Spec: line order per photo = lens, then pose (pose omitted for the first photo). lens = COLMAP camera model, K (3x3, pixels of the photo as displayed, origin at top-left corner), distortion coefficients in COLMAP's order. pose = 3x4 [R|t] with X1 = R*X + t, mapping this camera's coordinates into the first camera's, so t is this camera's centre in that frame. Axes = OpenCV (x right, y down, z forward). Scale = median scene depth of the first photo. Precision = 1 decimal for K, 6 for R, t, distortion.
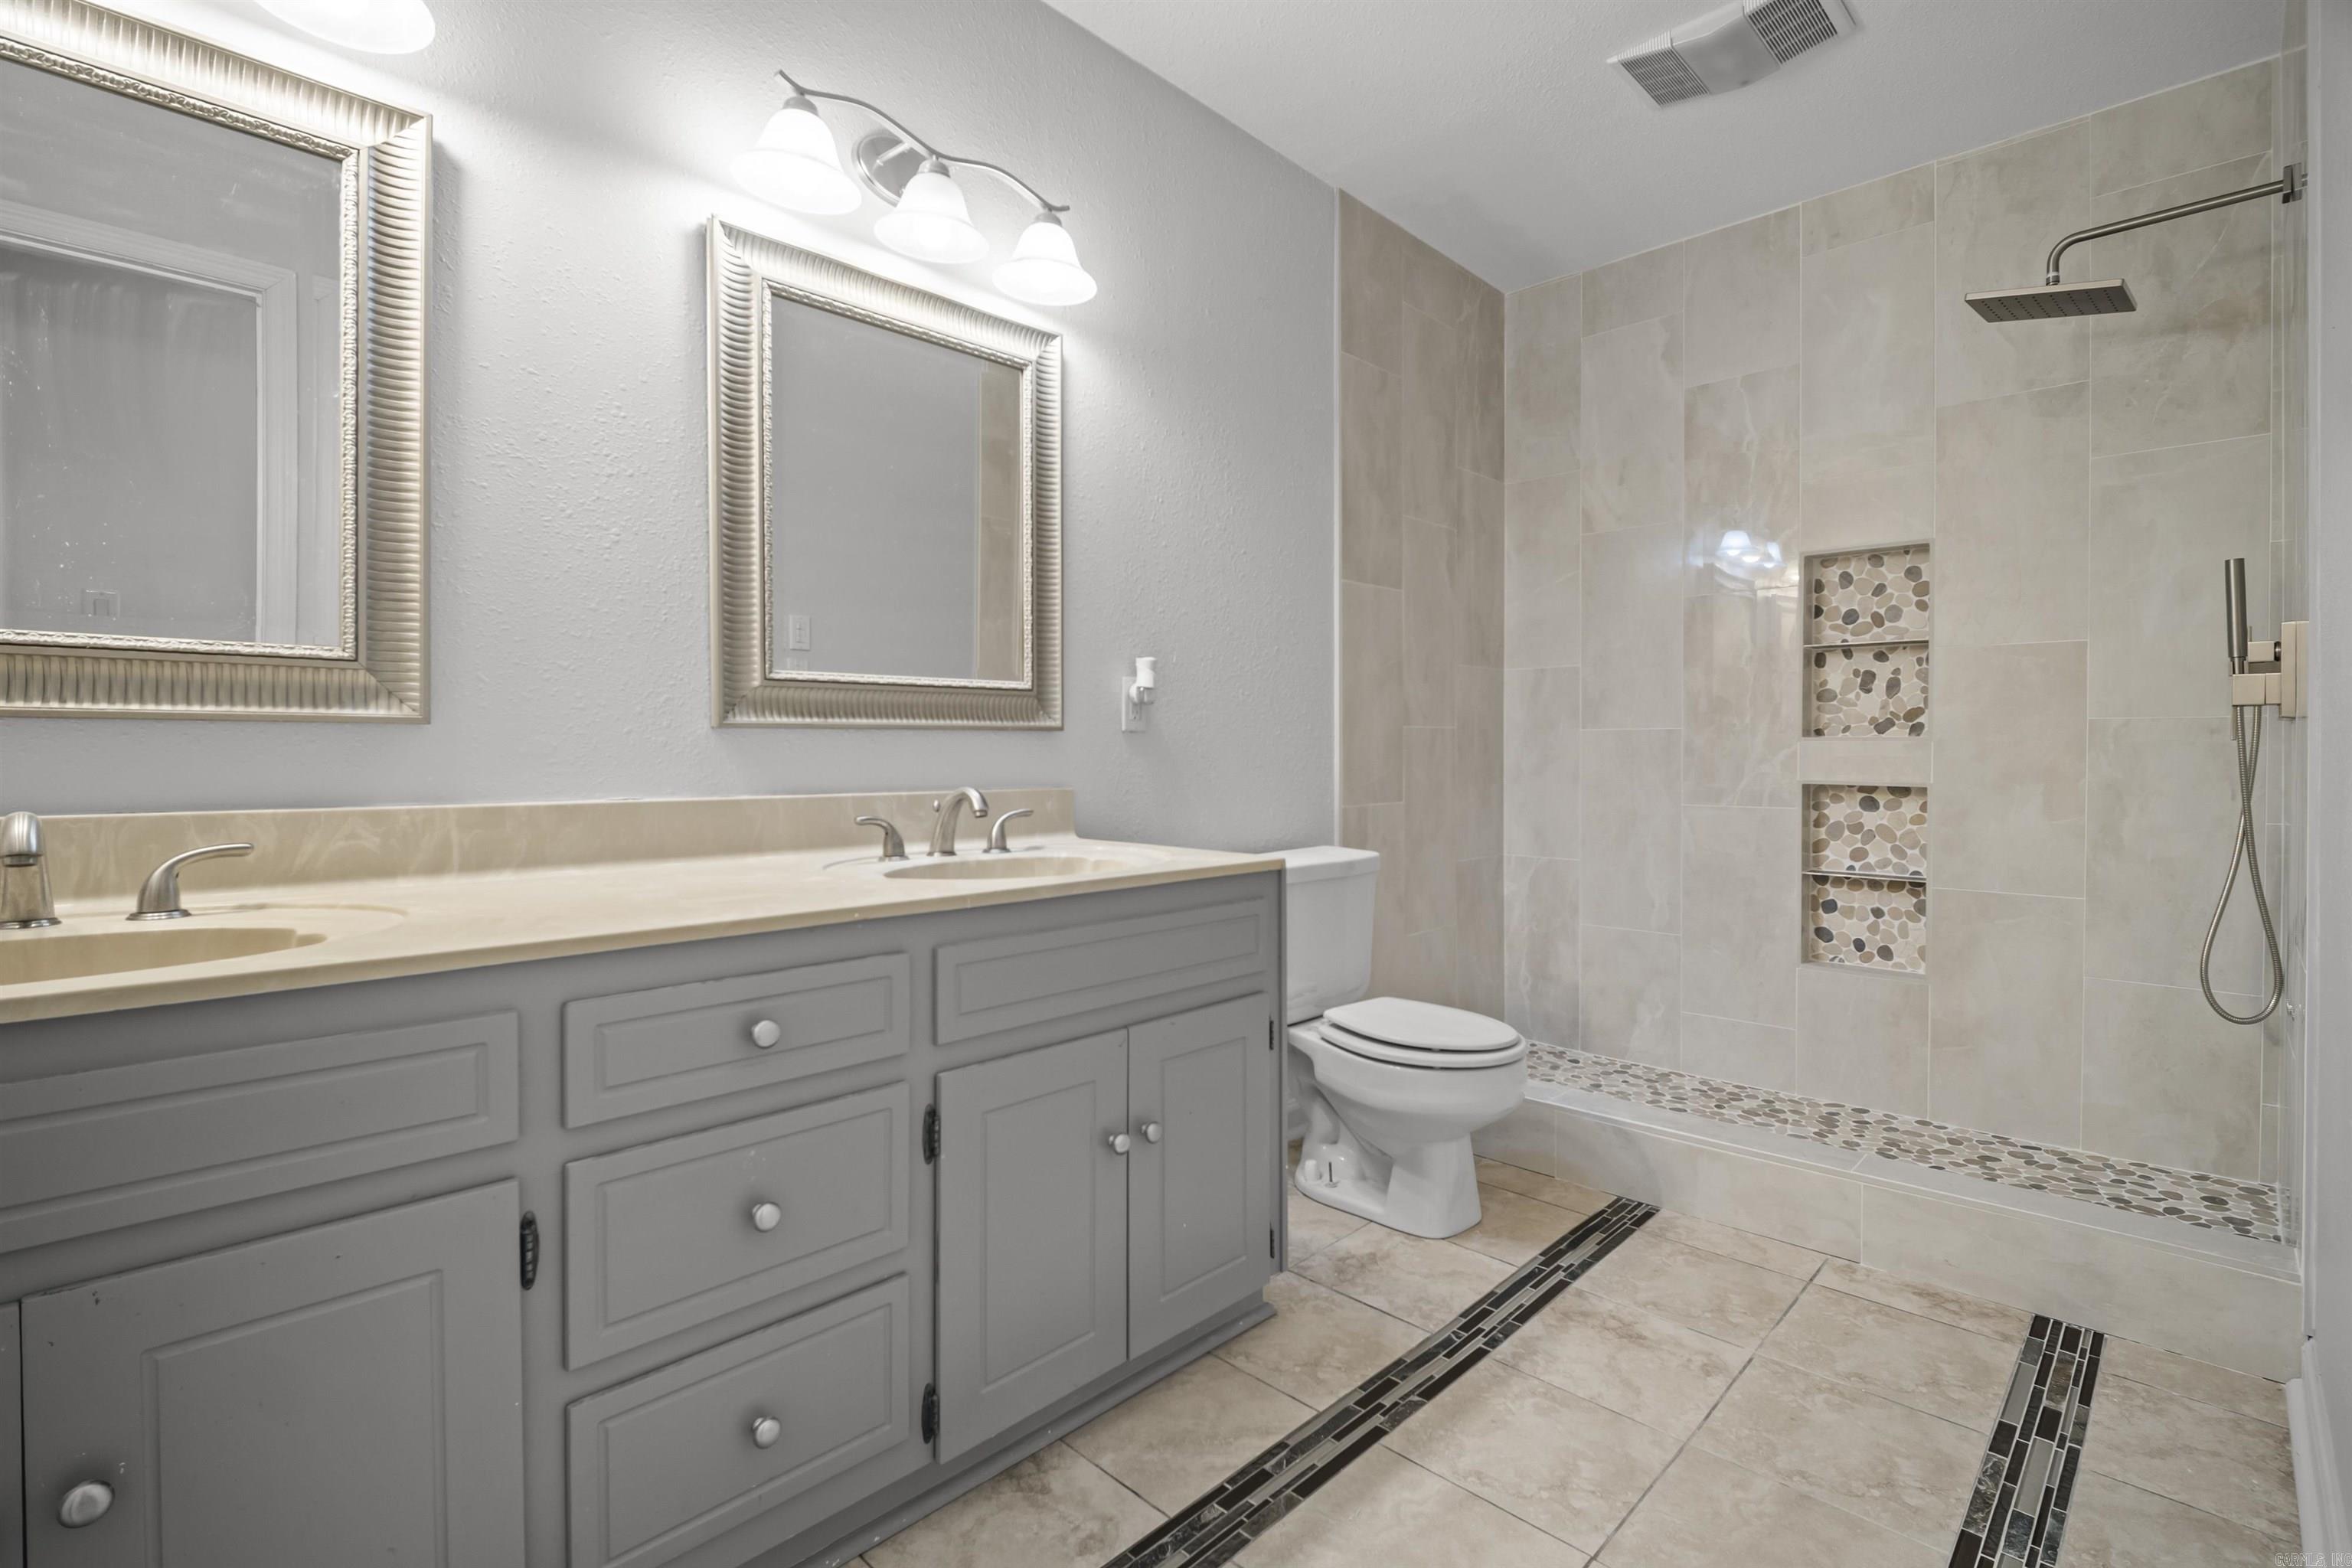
lens RADIAL K [[1093.4, 0, 1222.5], [0, 1093.4, 735.8], [0, 0, 1]] dist [-0.003892, -0.000711]
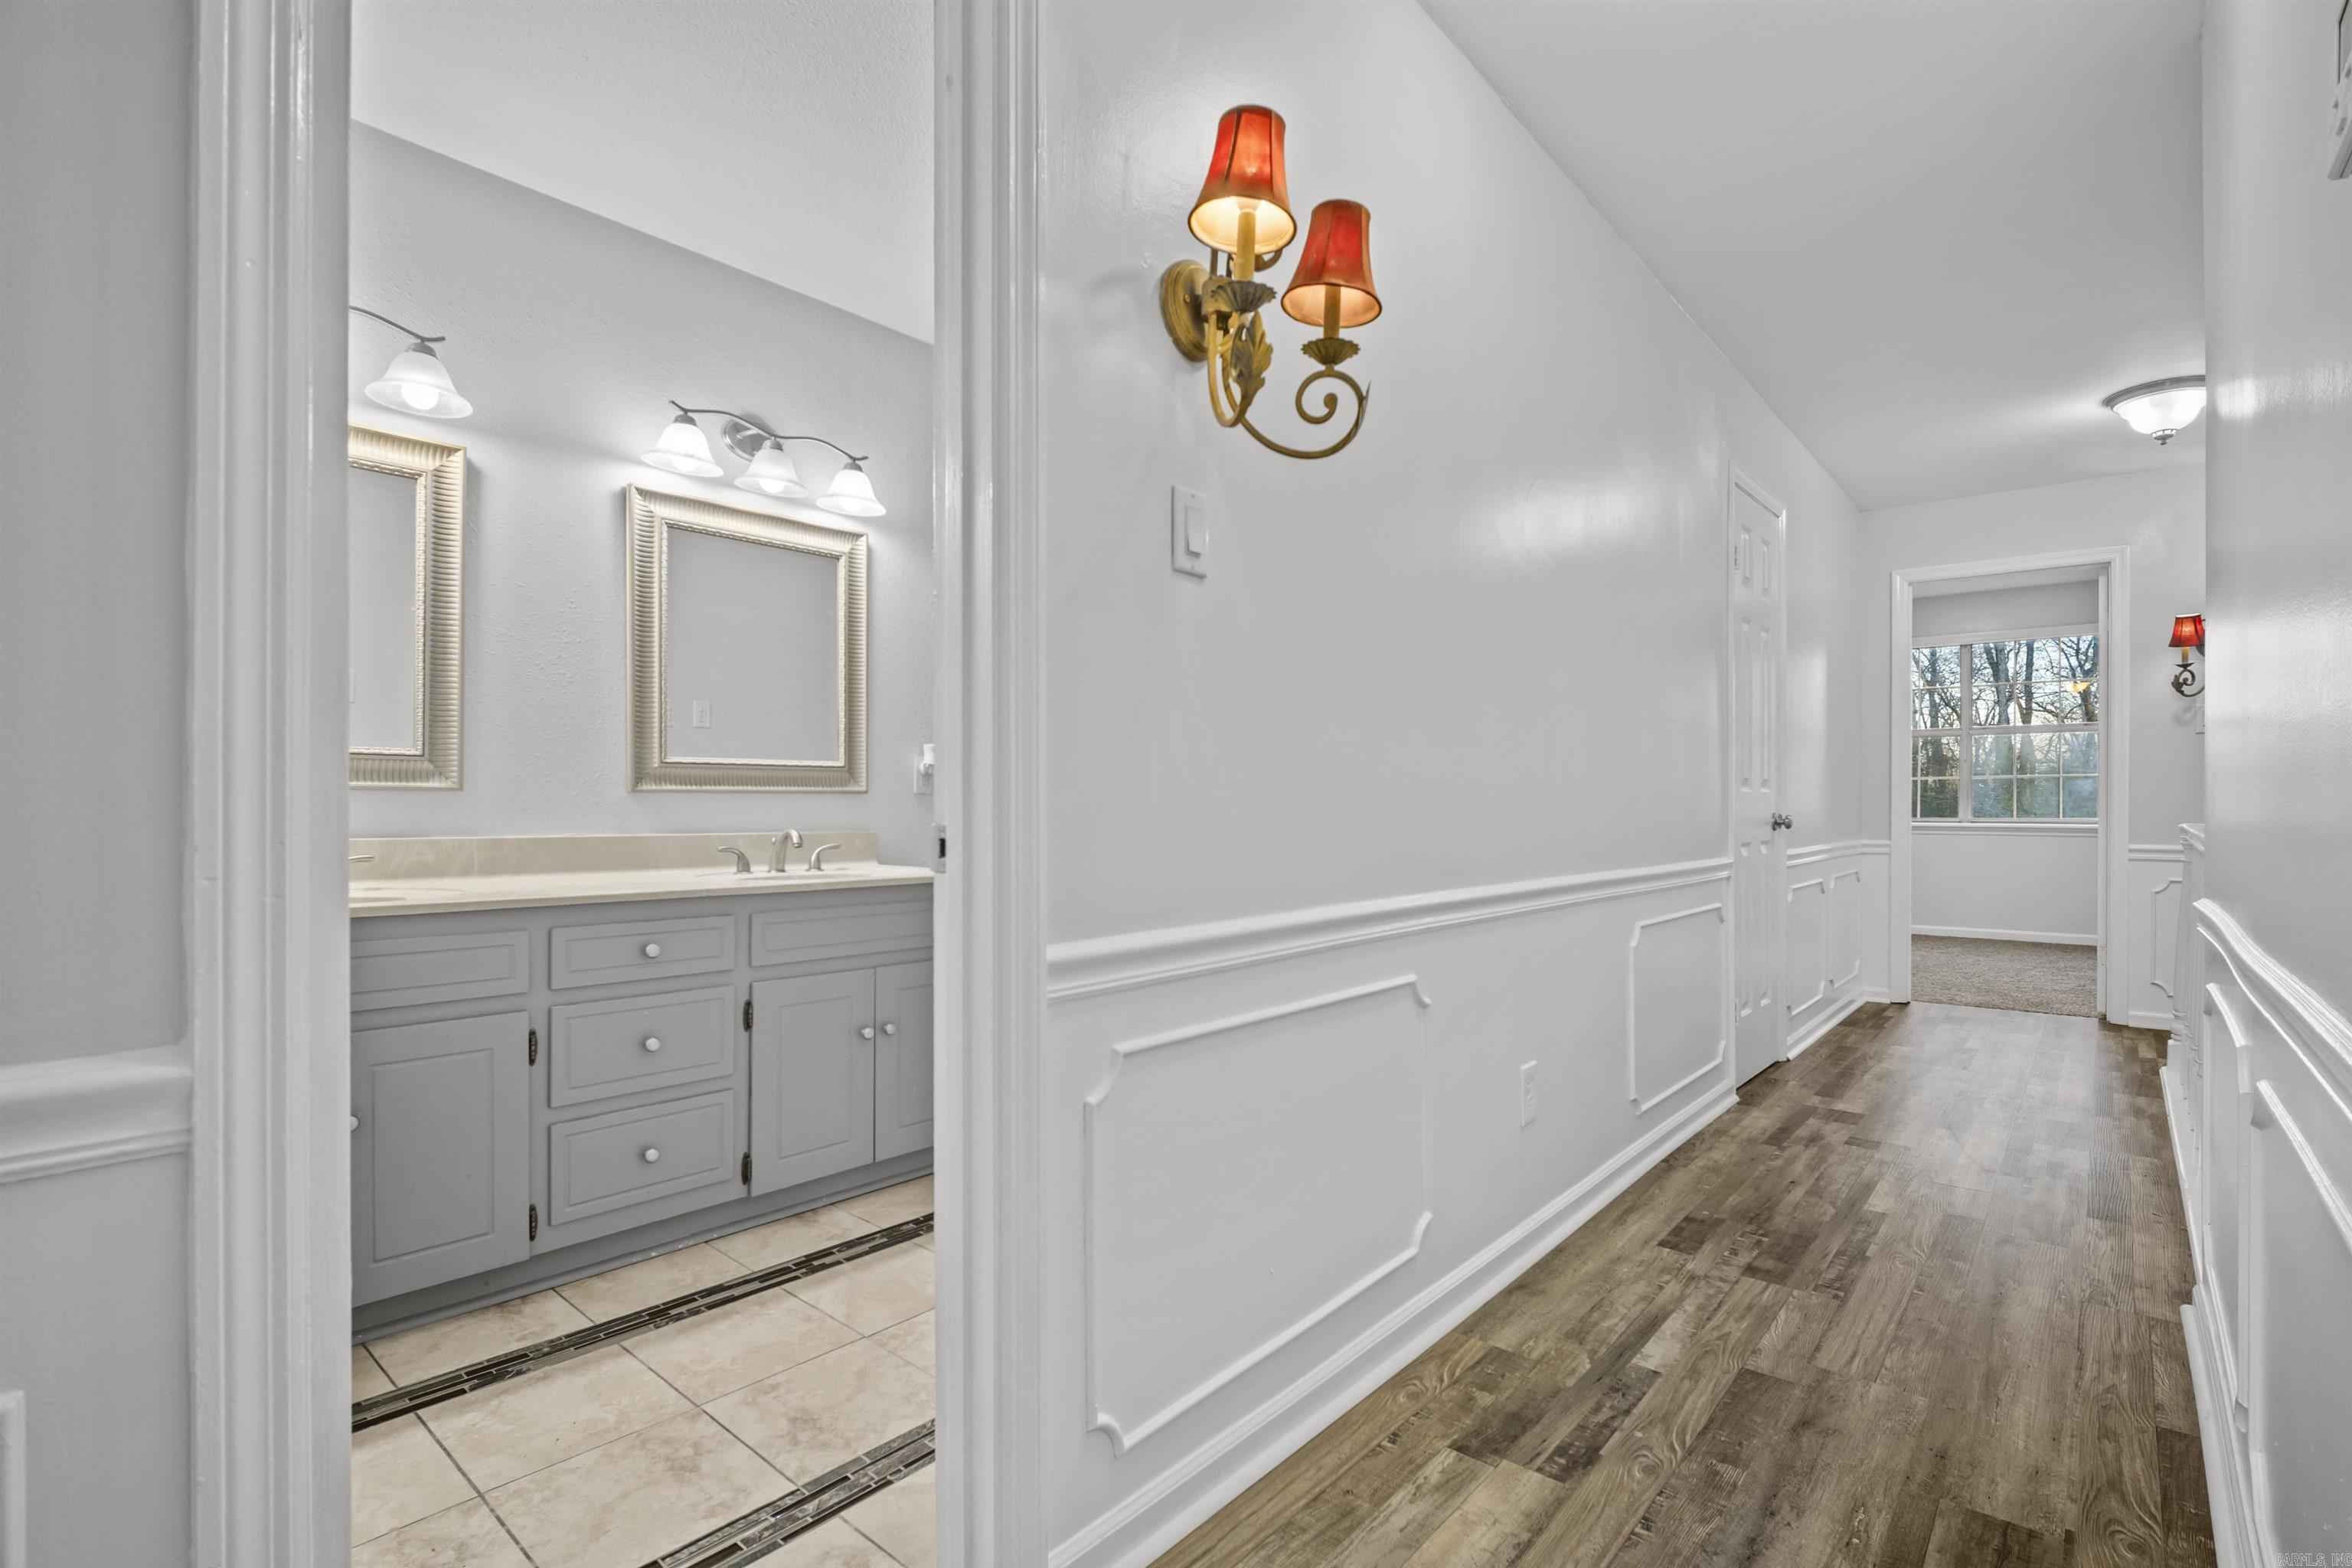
lens RADIAL K [[1084.4, 0, 1222.5], [0, 1084.4, 783.5], [0, 0, 1]] dist [-0.002281, 0.000010]
pose [[0.998181, 0.004085, 0.060152, 0.323937], [-0.003657, 0.999967, -0.007233, -0.012132], [-0.060180, 0.007000, 0.998163, -0.673273]]
